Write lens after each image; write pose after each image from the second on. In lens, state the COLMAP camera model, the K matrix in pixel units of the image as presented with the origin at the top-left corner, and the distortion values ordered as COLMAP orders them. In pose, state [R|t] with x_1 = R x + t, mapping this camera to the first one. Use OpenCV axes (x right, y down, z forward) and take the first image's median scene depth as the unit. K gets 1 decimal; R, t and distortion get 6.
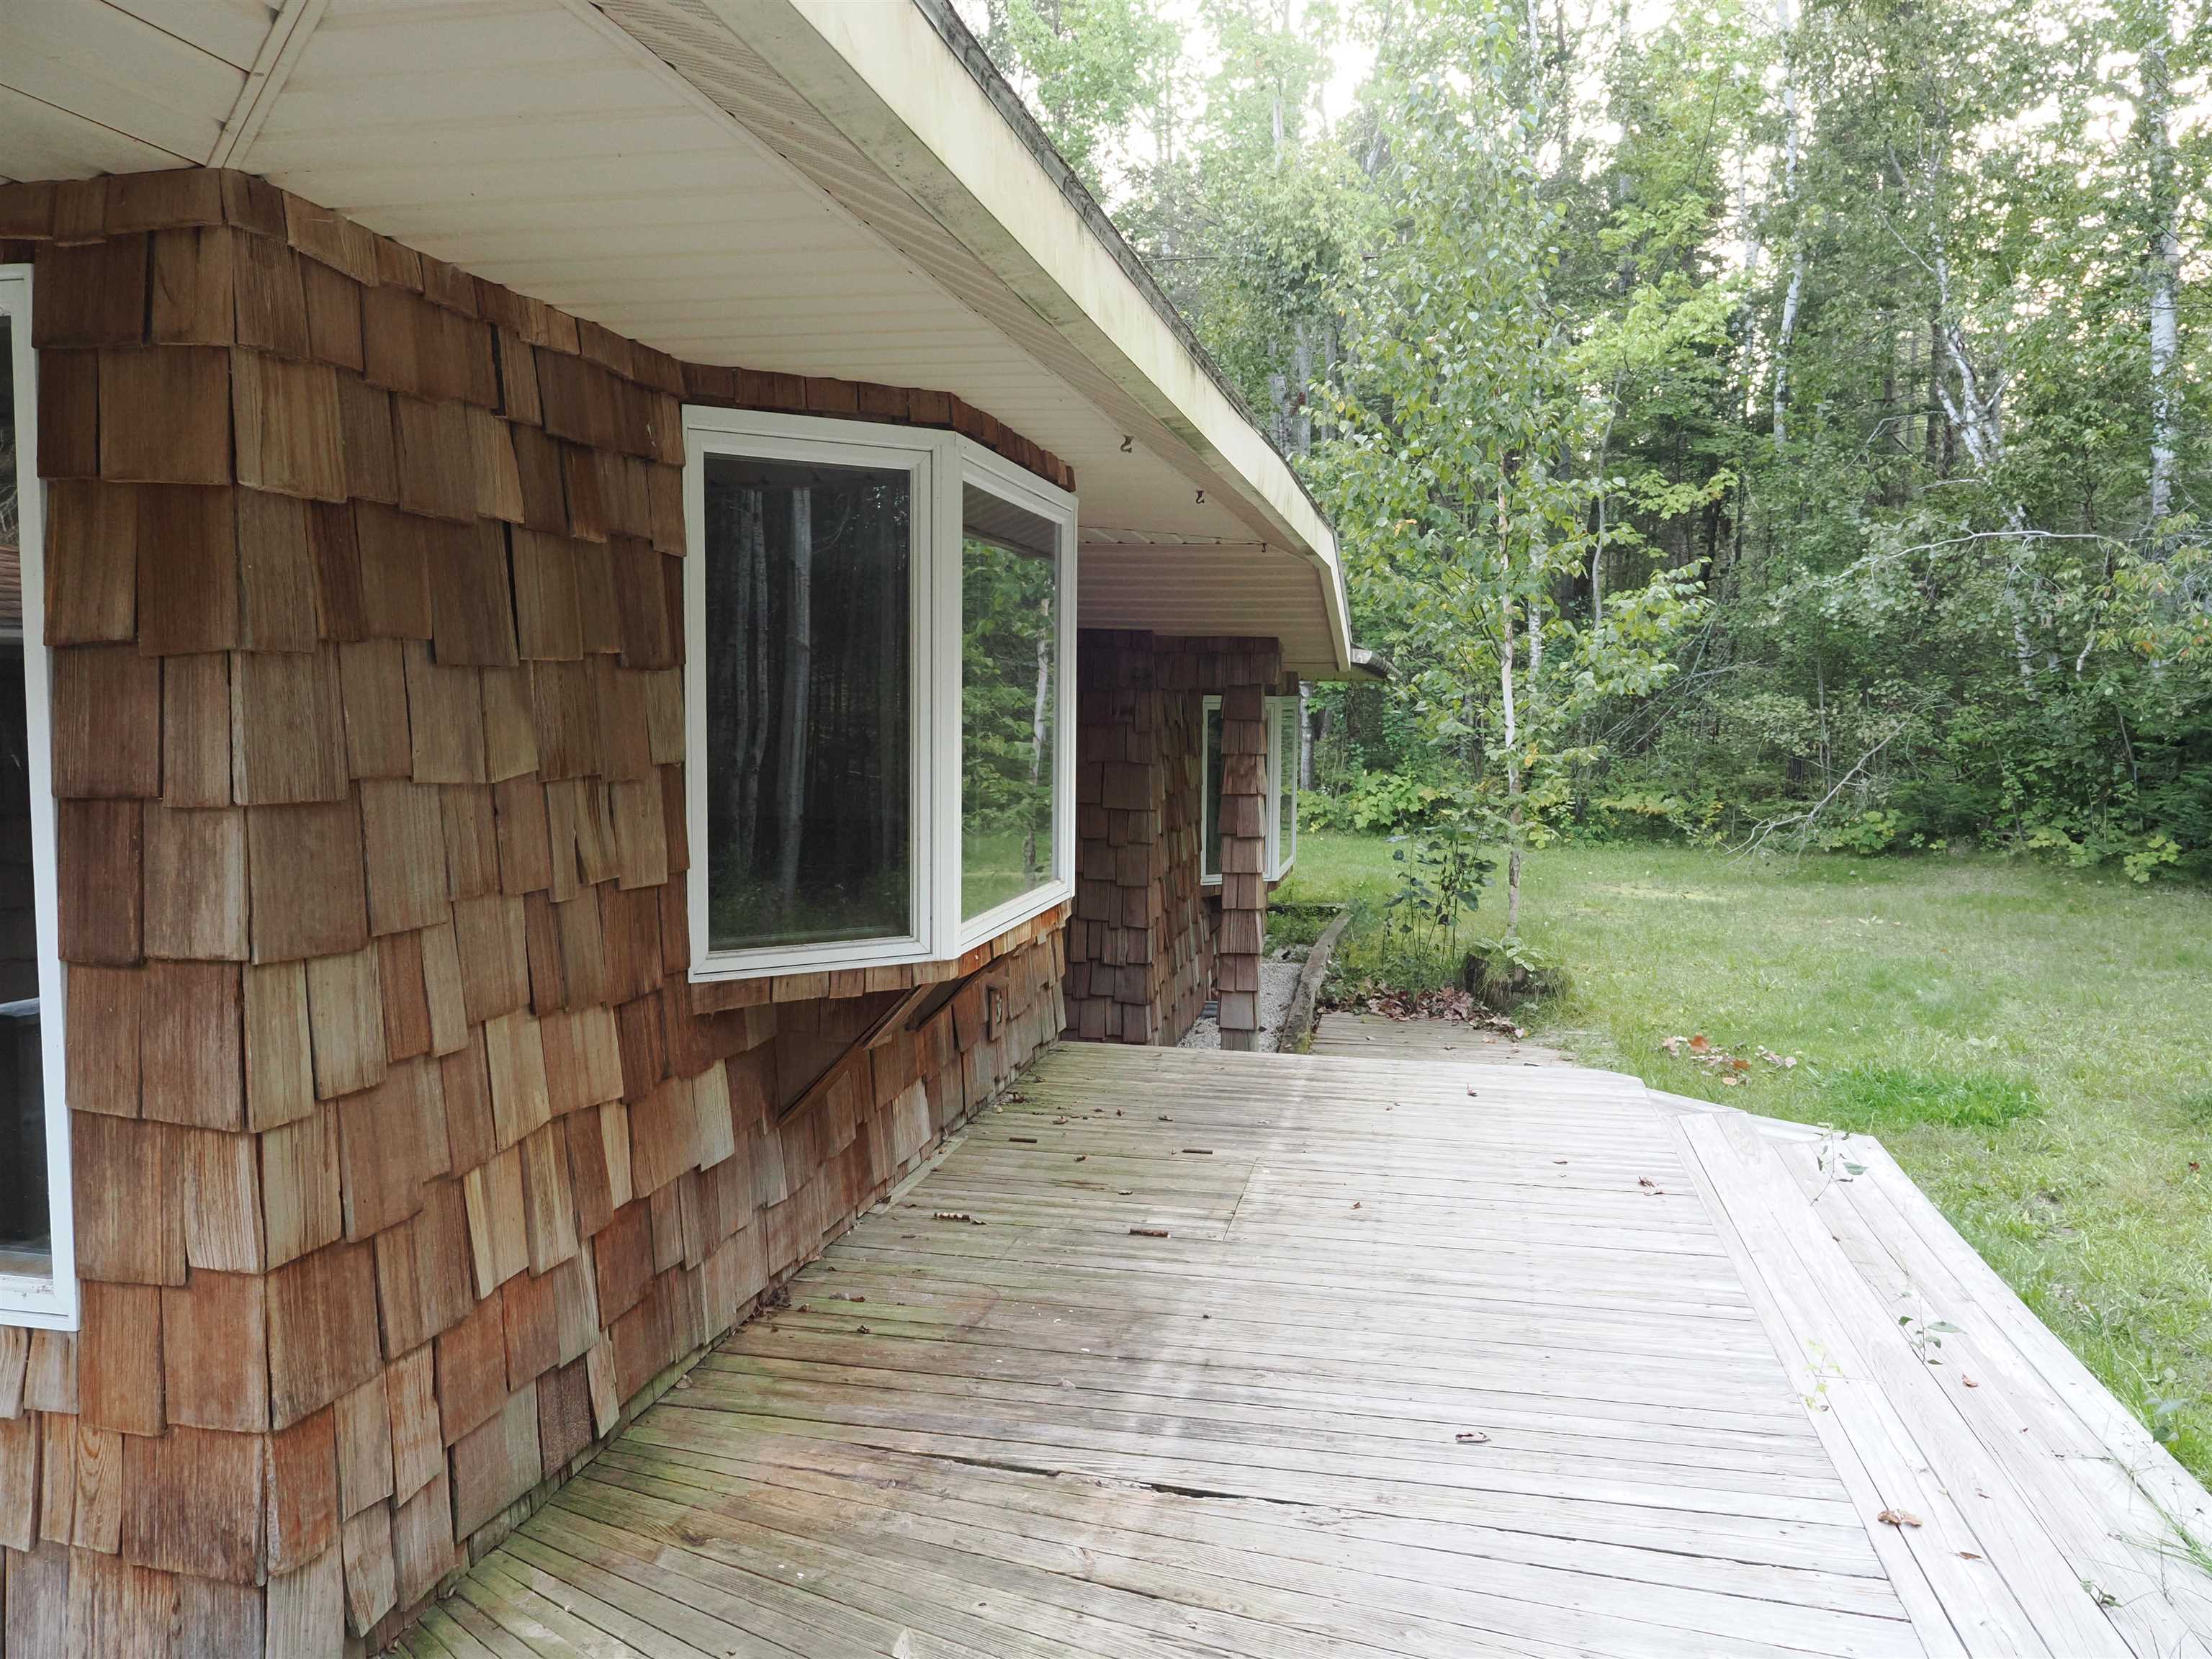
lens RADIAL K [[1638.9, 0, 1106.0], [0, 1638.9, 829.5], [0, 0, 1]] dist [-0.000823, 0.001029]
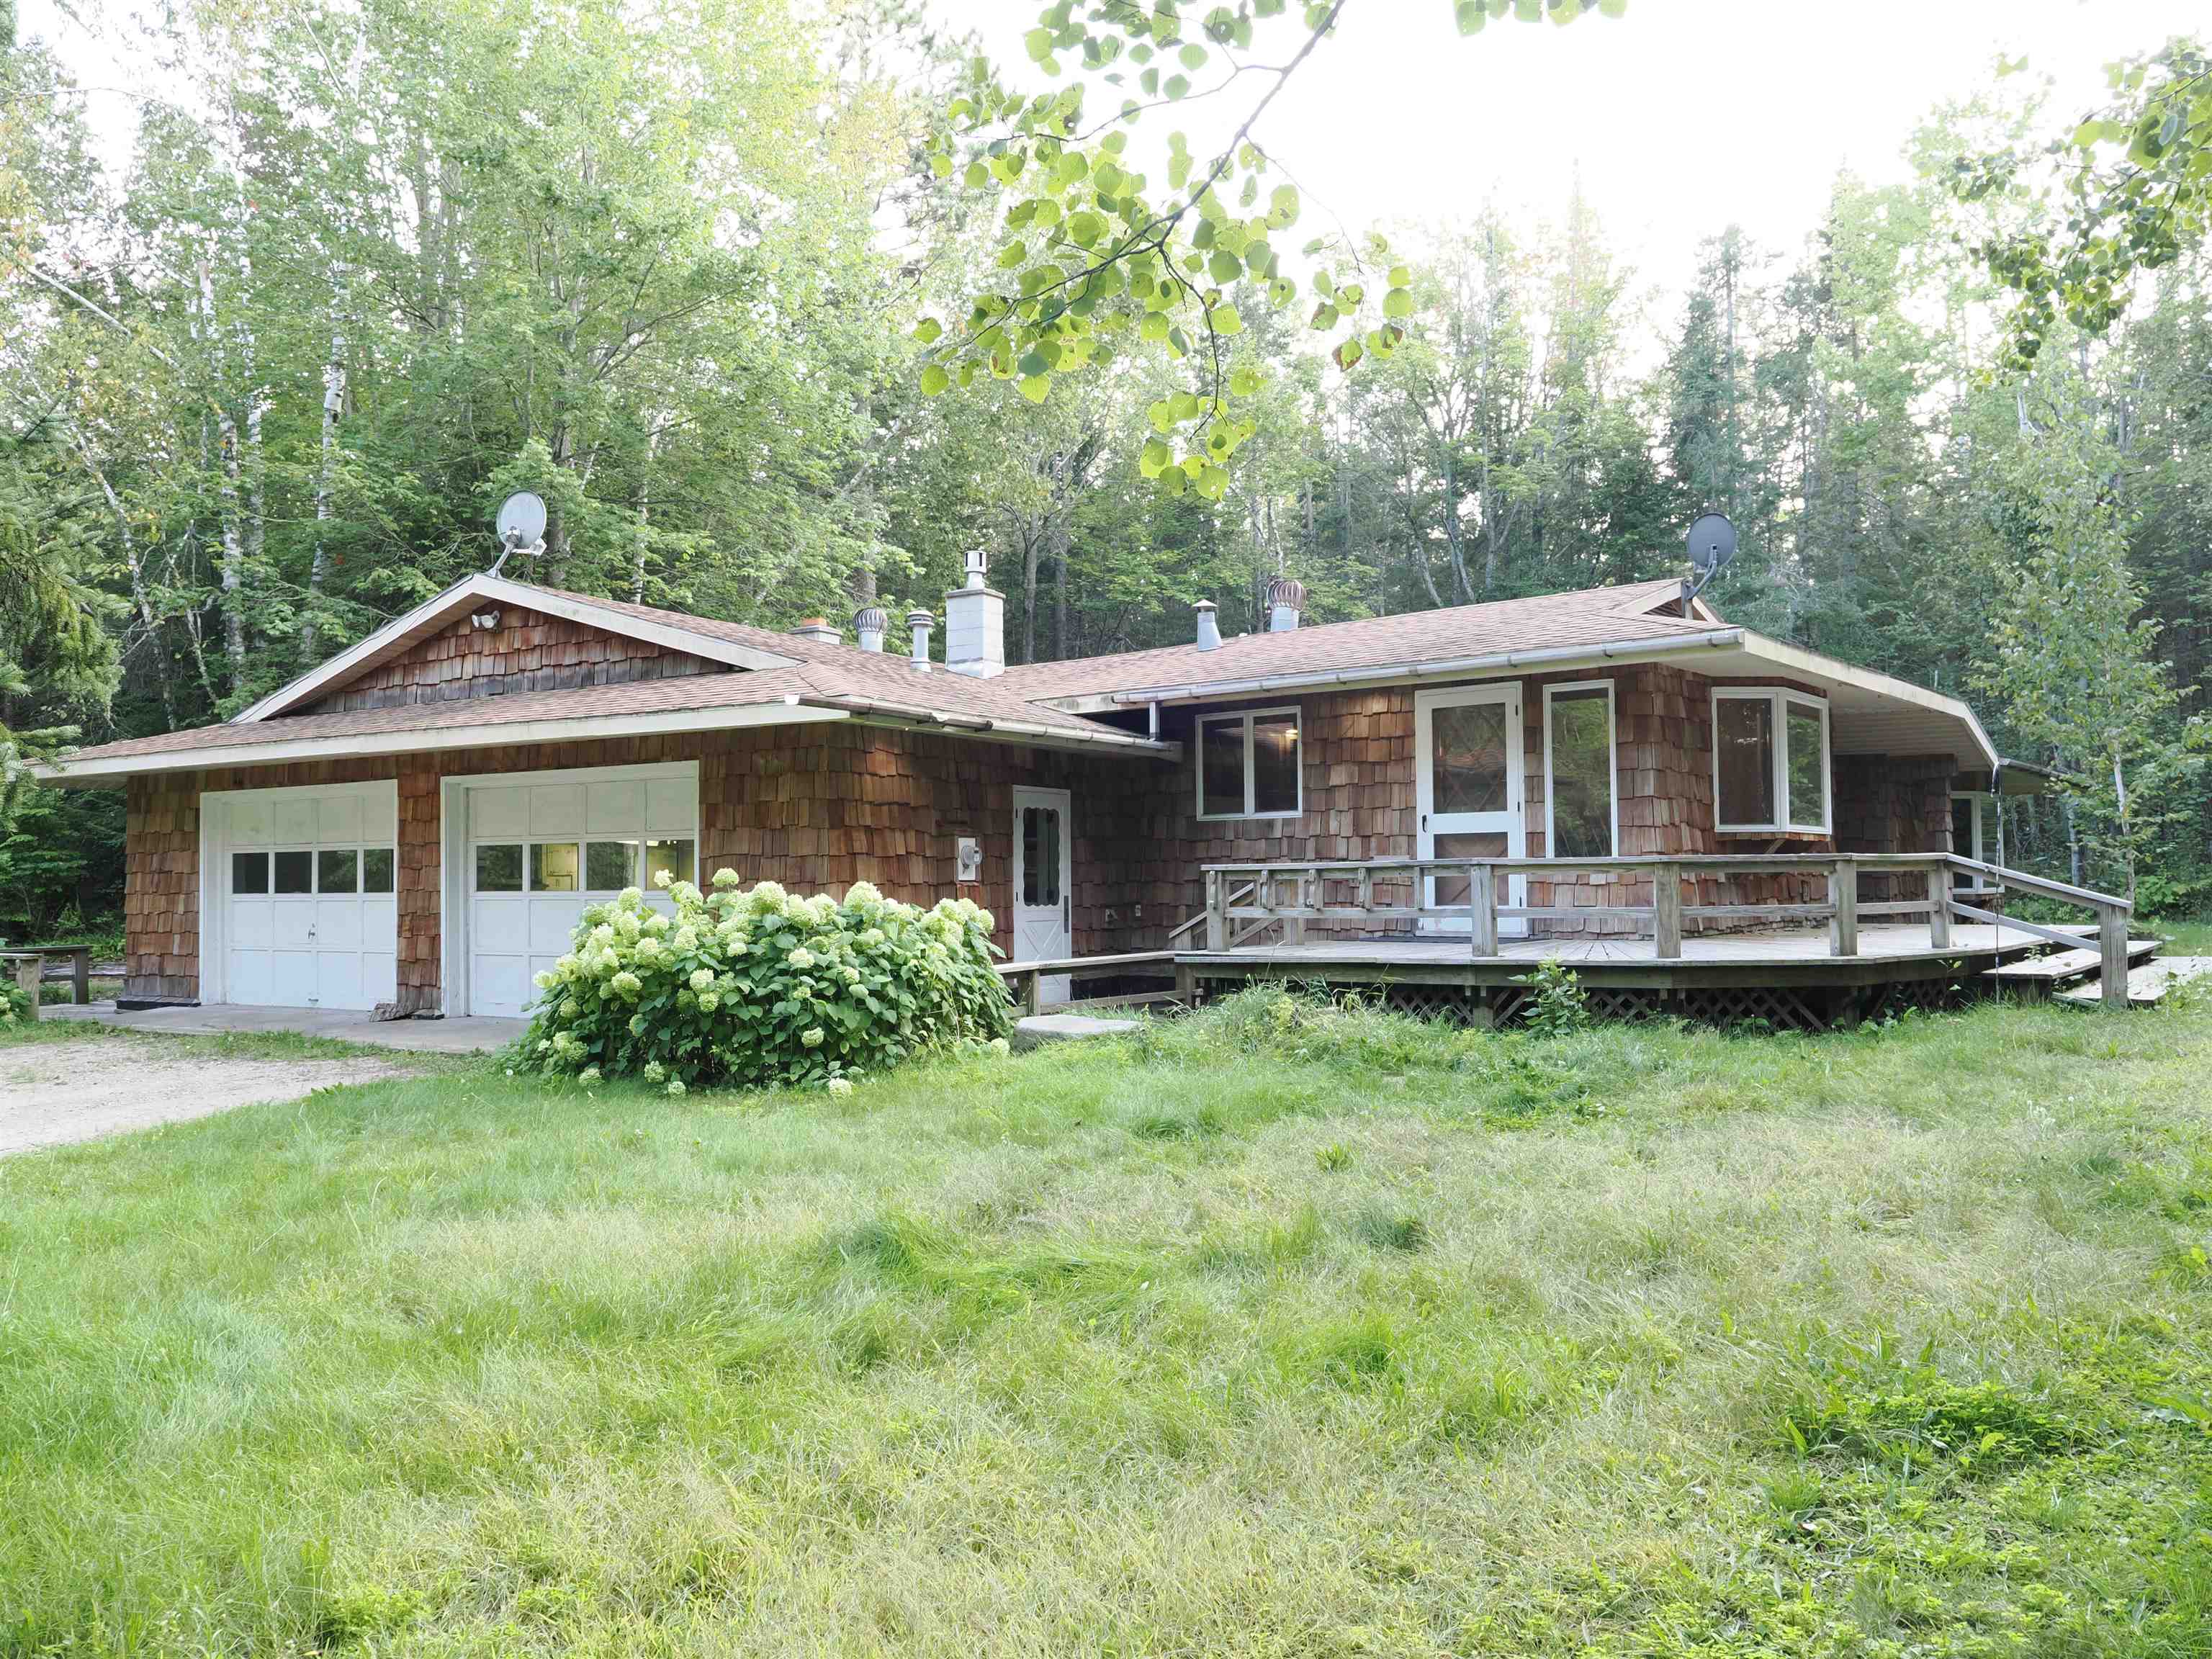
lens RADIAL K [[1583.4, 0, 1106.0], [0, 1583.4, 829.5], [0, 0, 1]] dist [-0.048851, 0.031775]
pose [[0.876896, -0.030591, -0.479706, 0.201883], [-0.024888, 0.993745, -0.108867, 0.394624], [0.480036, 0.107404, 0.870649, -2.197604]]
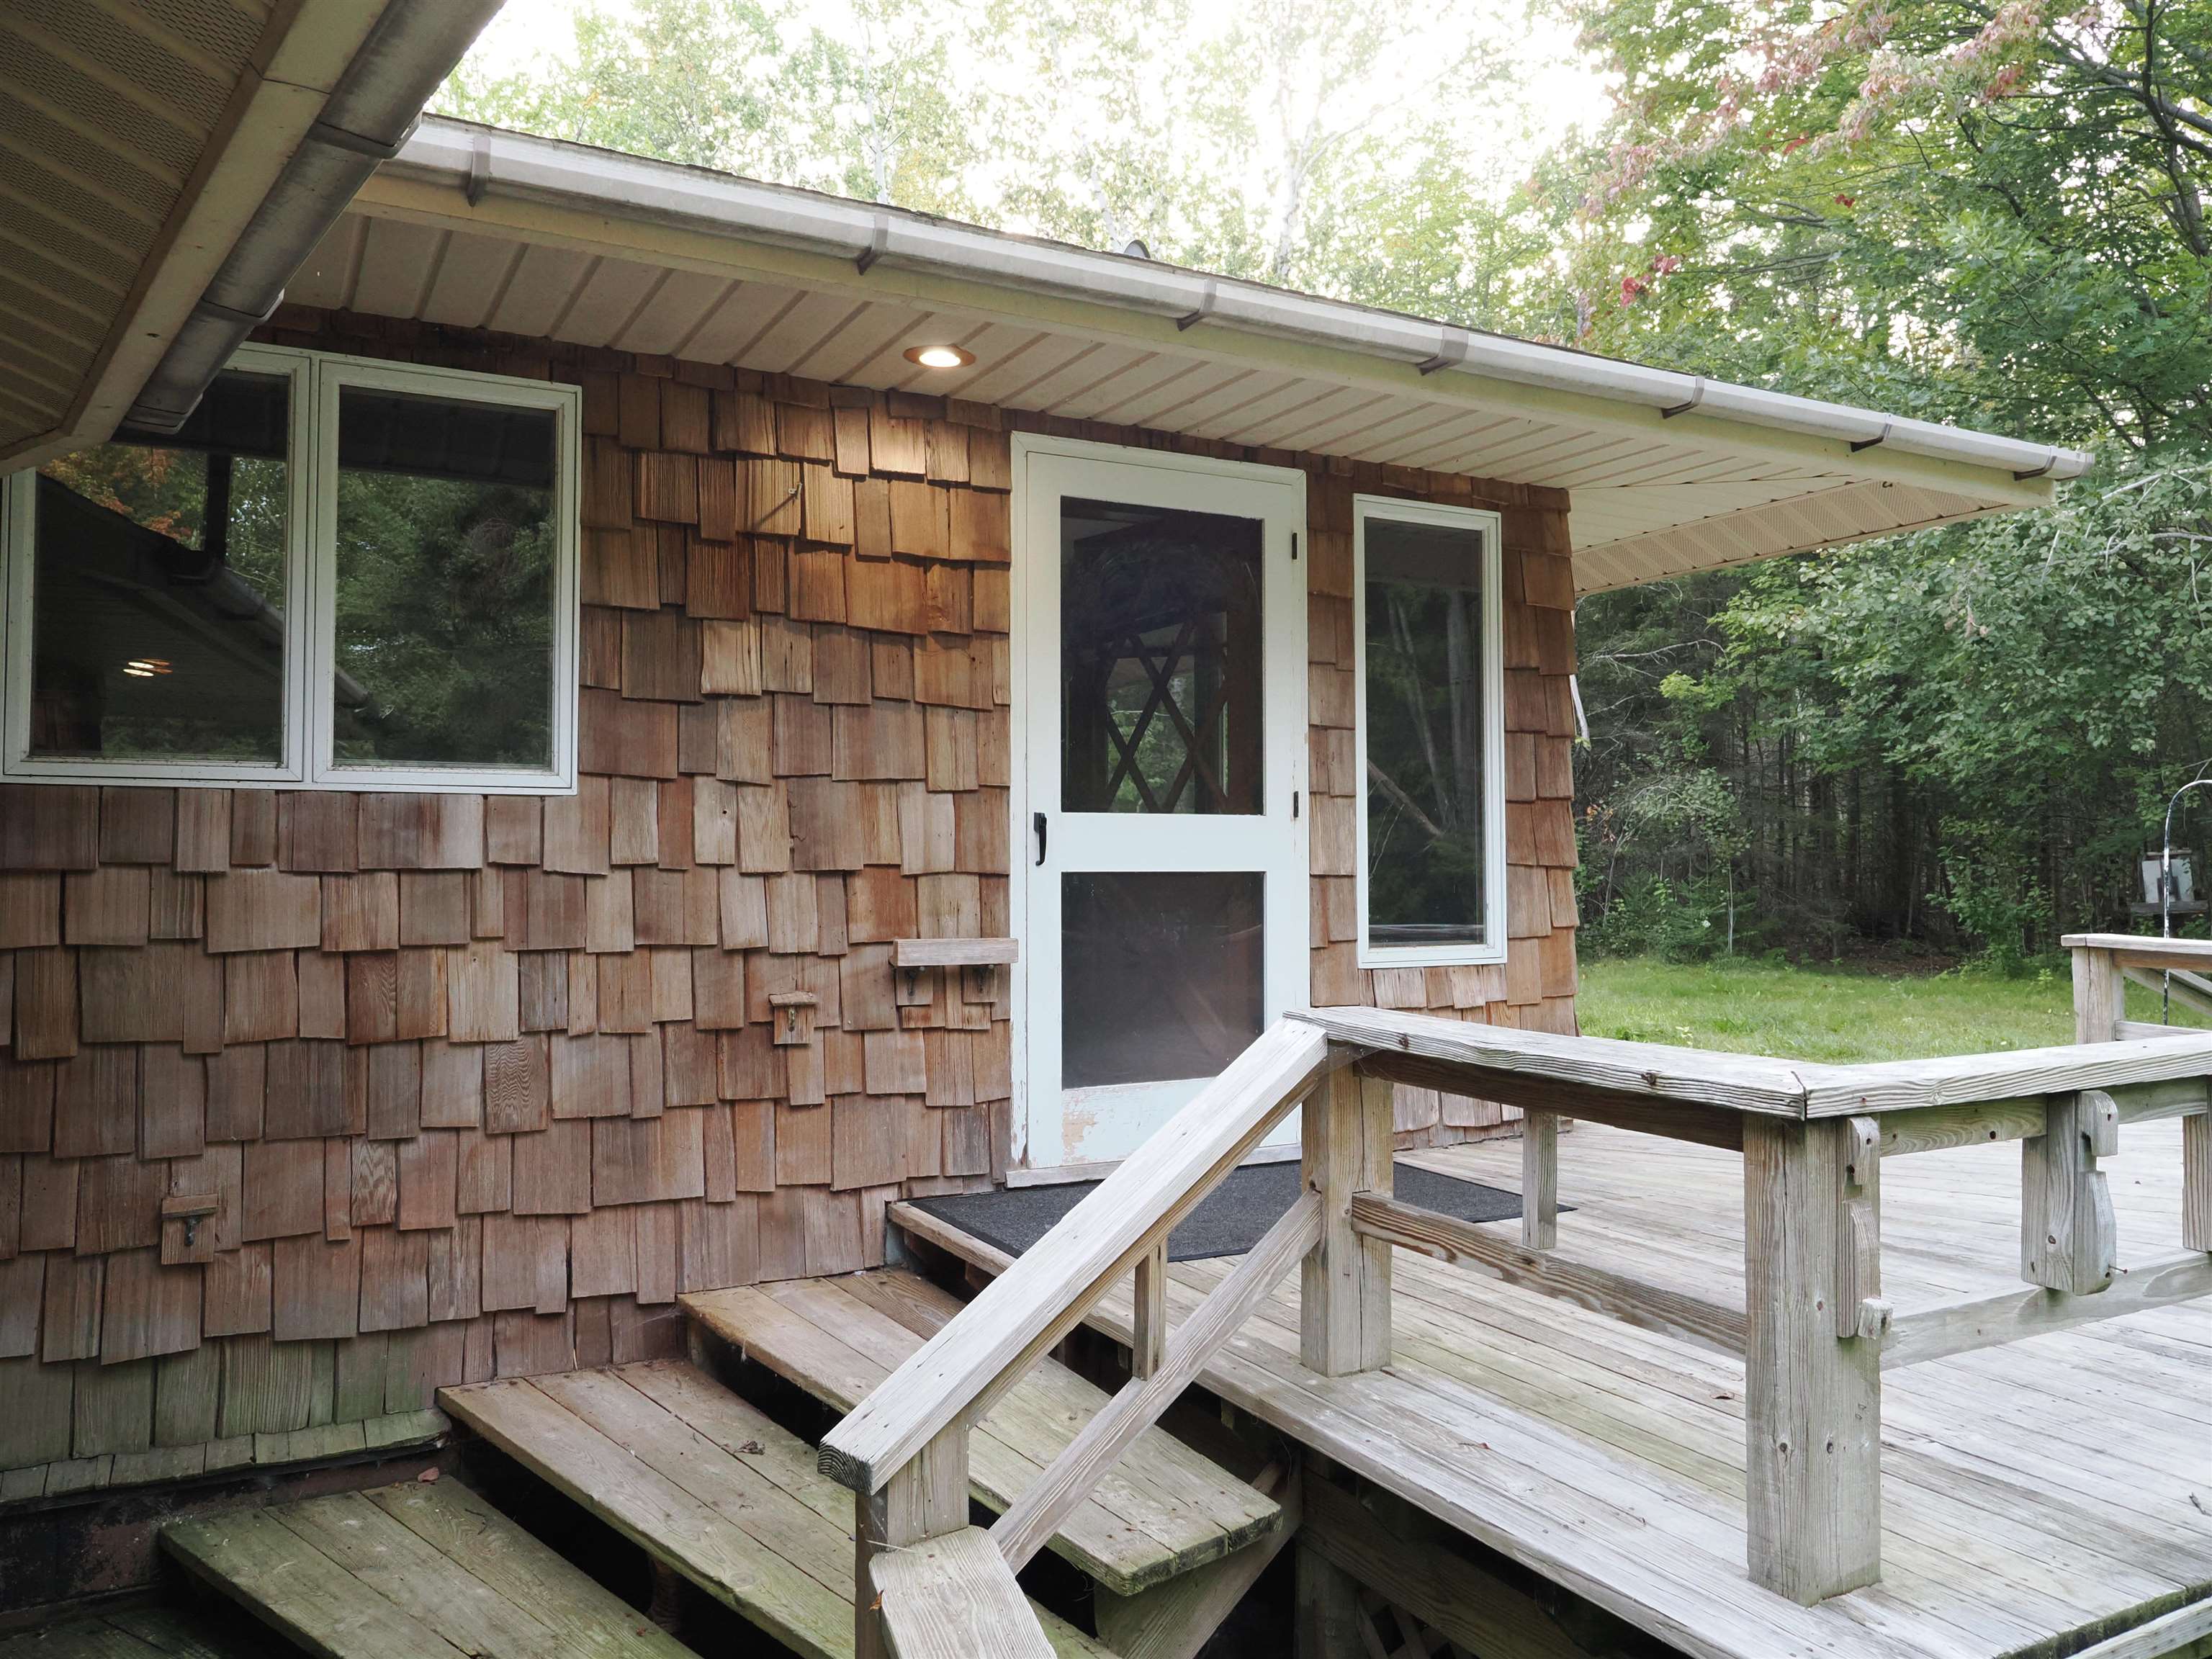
lens RADIAL K [[1638.9, 0, 1106.0], [0, 1638.9, 829.5], [0, 0, 1]] dist [-0.000823, 0.001029]
pose [[0.768882, 0.008904, 0.639328, -1.279487], [0.059479, 0.994571, -0.085383, 0.134348], [-0.636618, 0.103676, 0.764179, -0.171056]]
